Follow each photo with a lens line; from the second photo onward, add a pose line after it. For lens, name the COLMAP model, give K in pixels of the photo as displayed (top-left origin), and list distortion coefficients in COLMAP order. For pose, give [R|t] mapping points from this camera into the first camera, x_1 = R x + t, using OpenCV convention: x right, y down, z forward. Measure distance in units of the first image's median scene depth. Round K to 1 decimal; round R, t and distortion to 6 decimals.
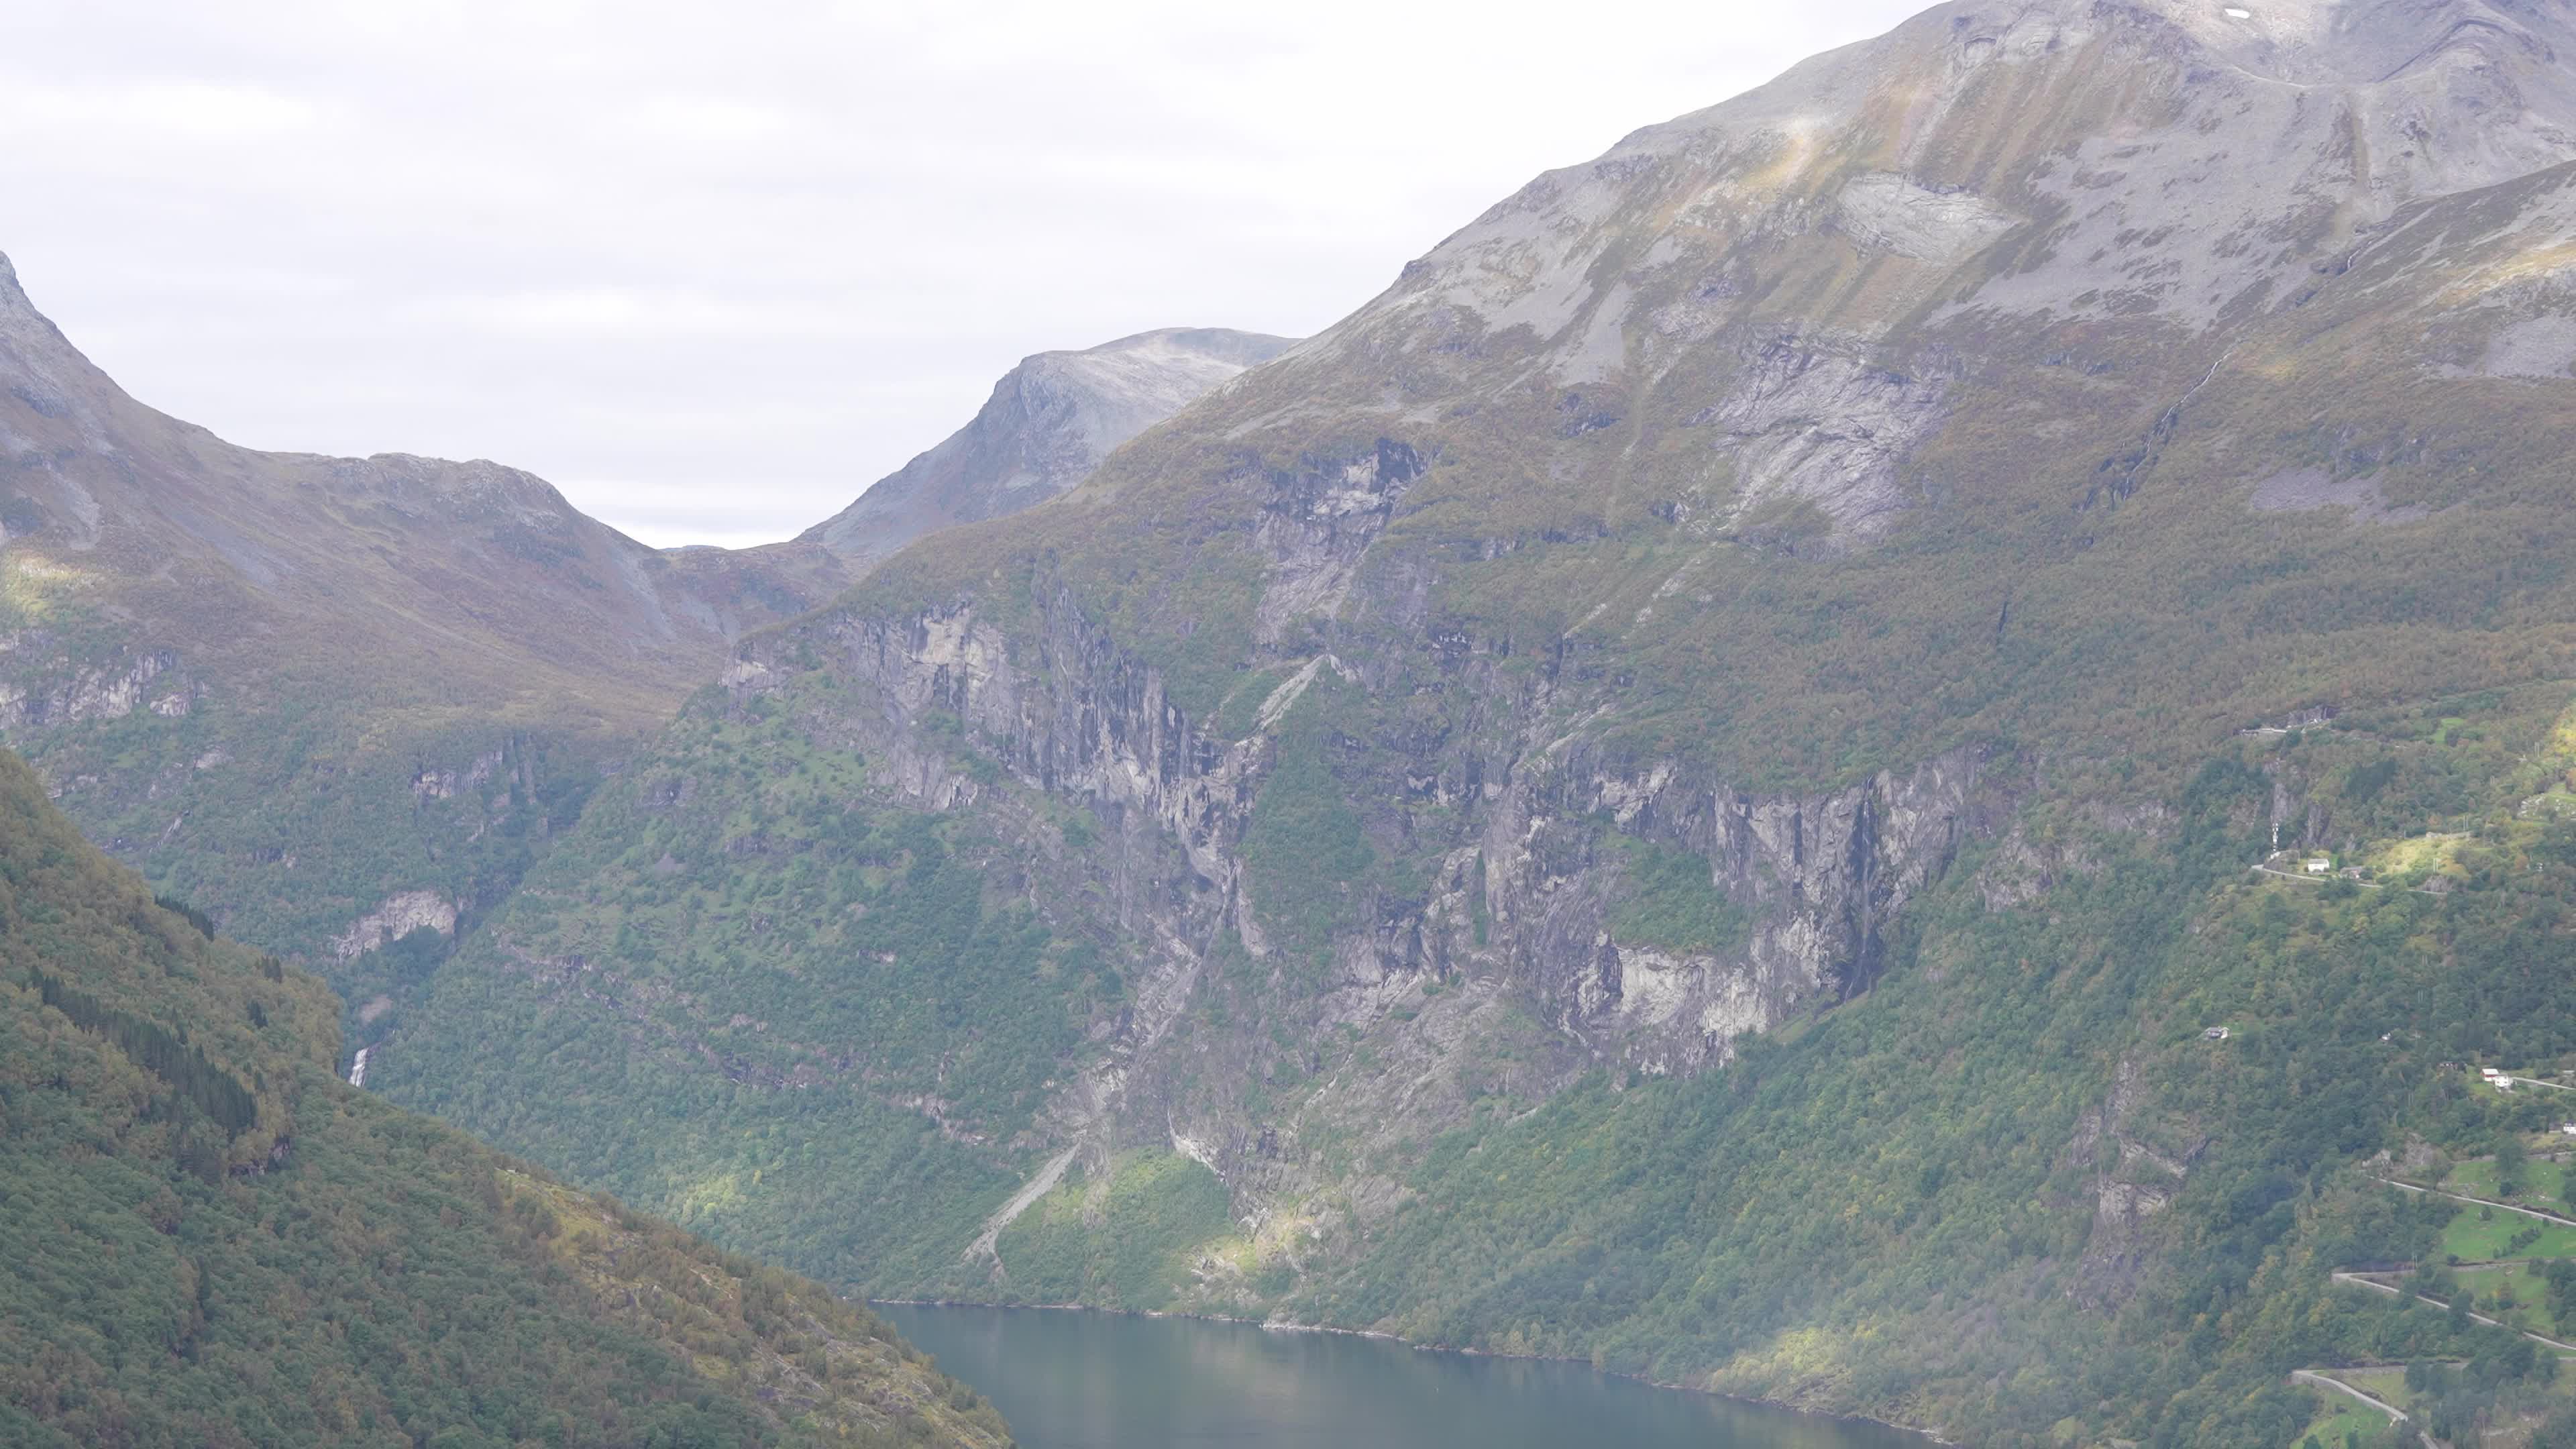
lens RADIAL K [[2132.8, 0, 1284.2], [0, 2132.8, 743.2], [0, 0, 1]] dist [-0.119847, 0.081027]
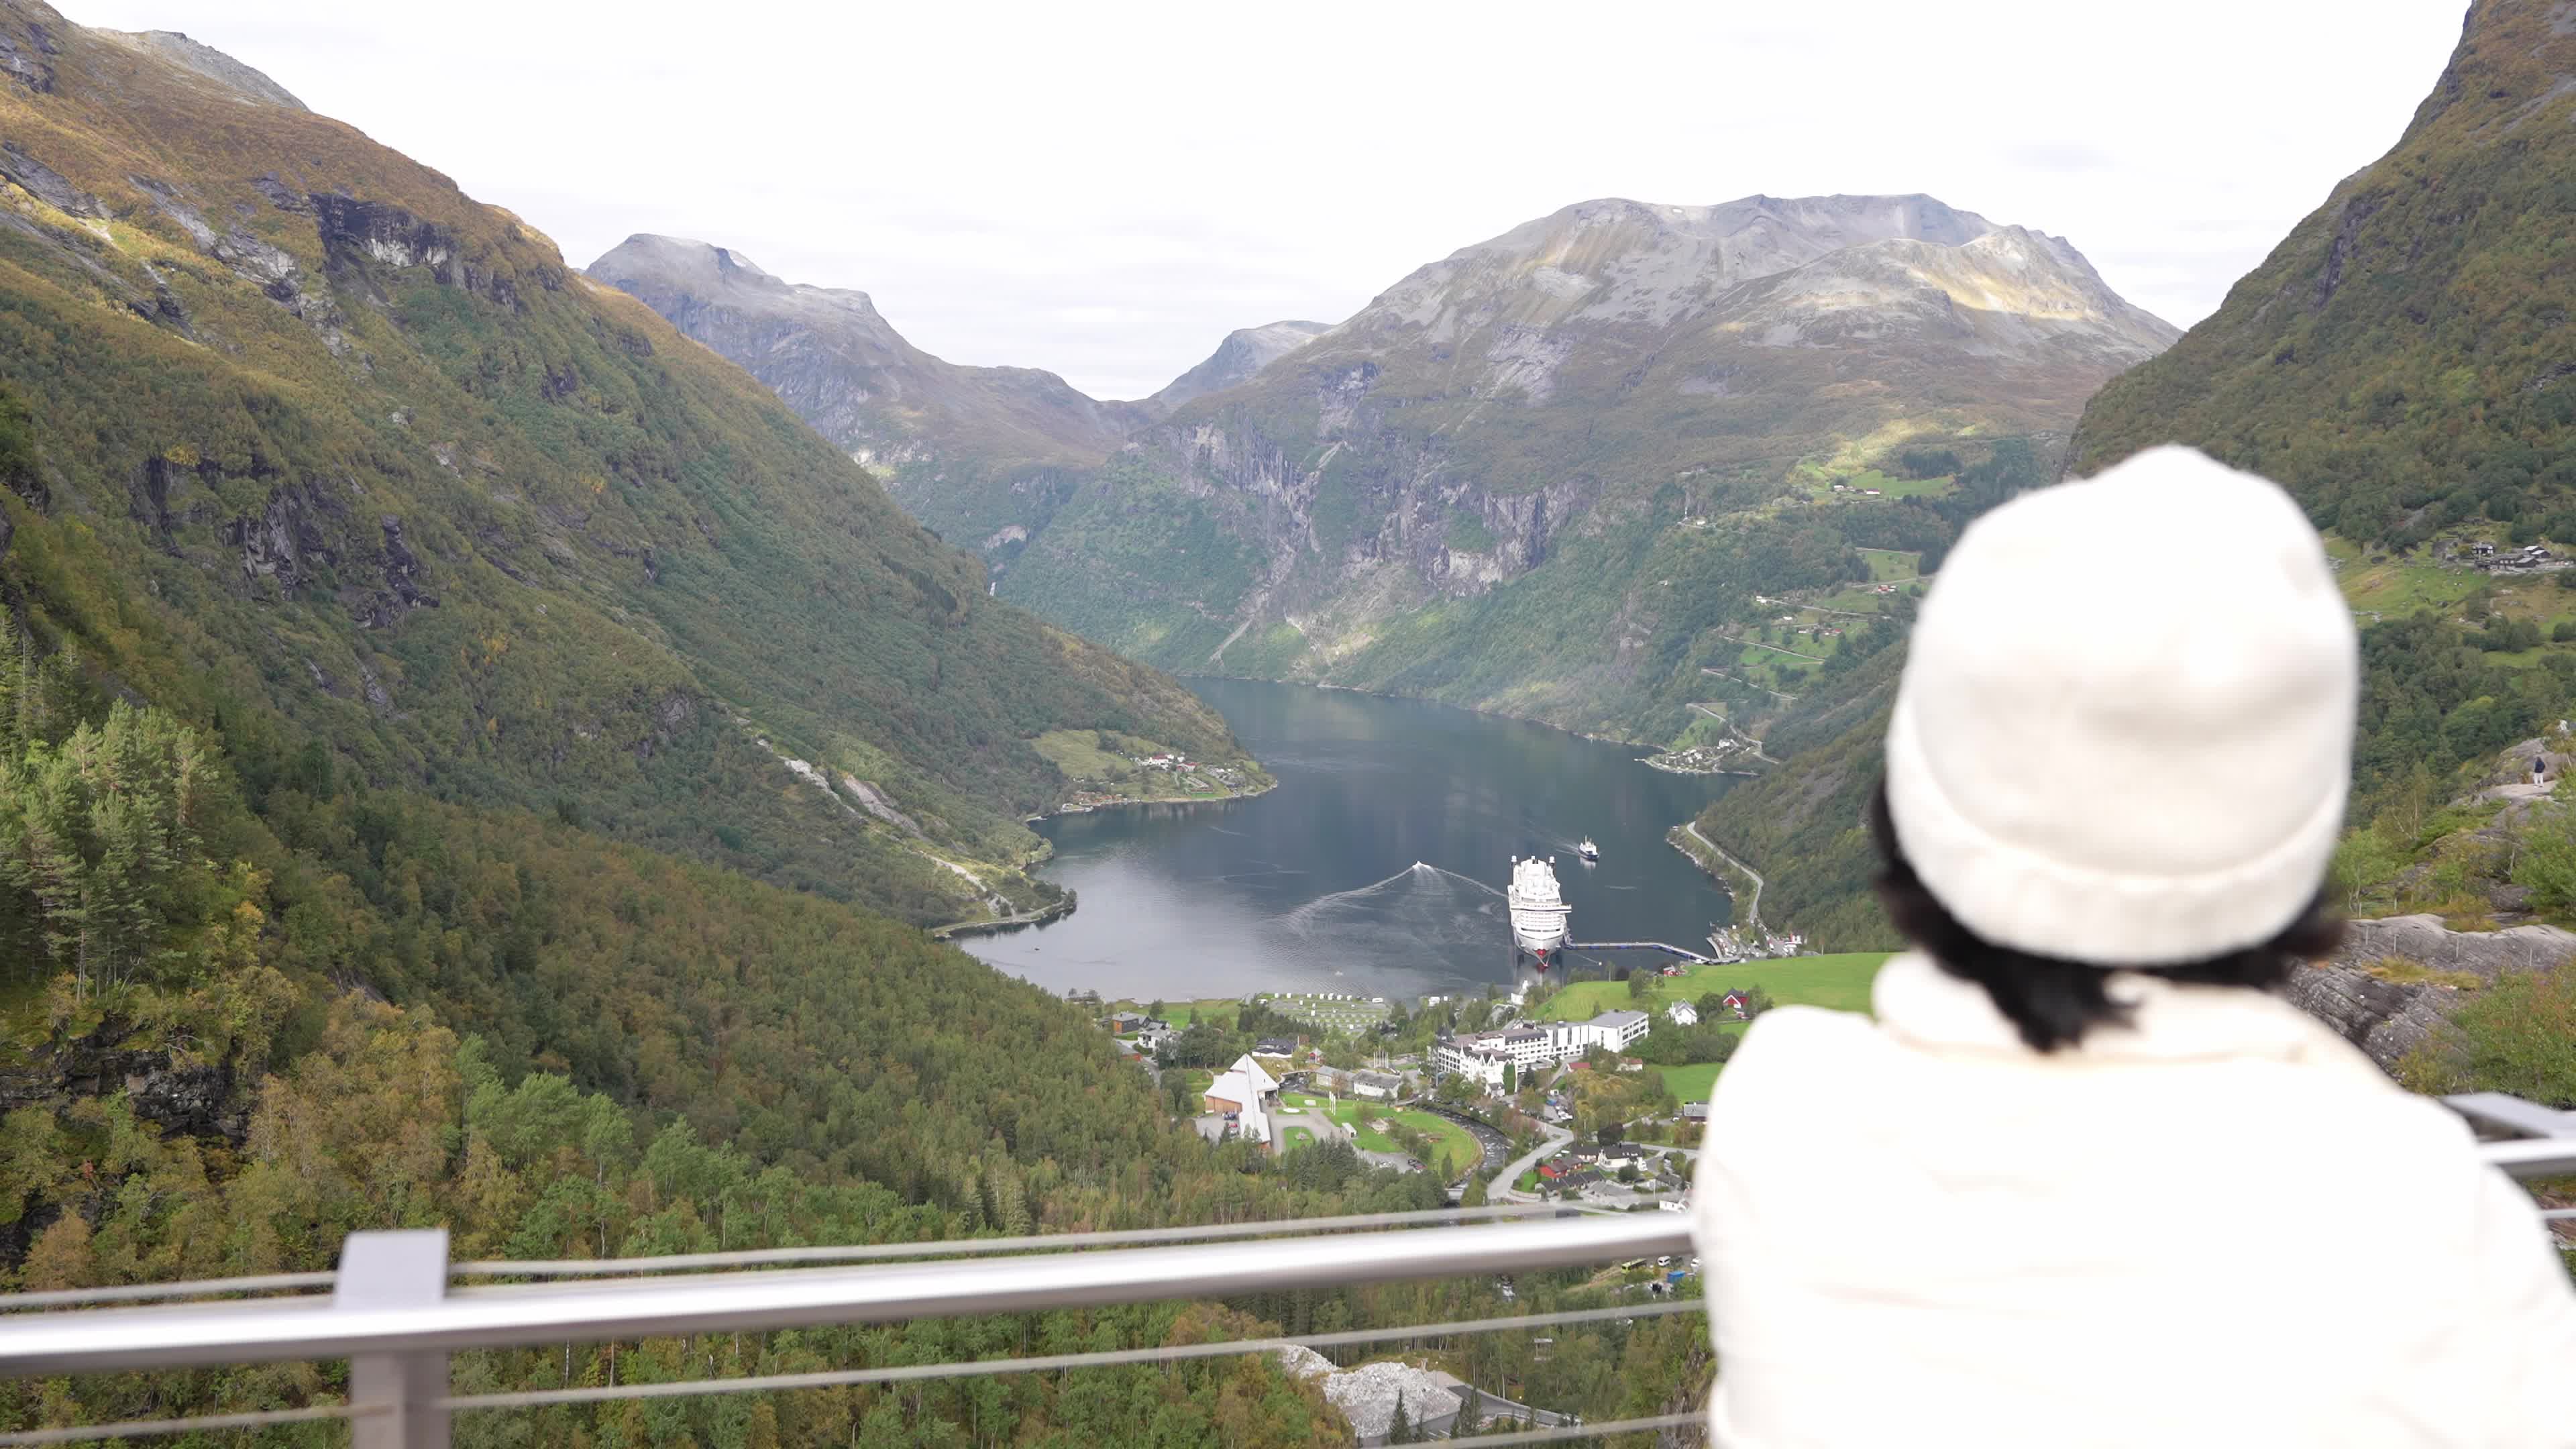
lens RADIAL K [[2098.2, 0, 1272.0], [0, 2098.2, 768.4], [0, 0, 1]] dist [-0.128013, 0.080130]
pose [[0.999882, 0.009464, -0.012059, -0.036105], [-0.007748, 0.990792, 0.135168, 0.012432], [0.013227, -0.135059, 0.990749, -1.759038]]
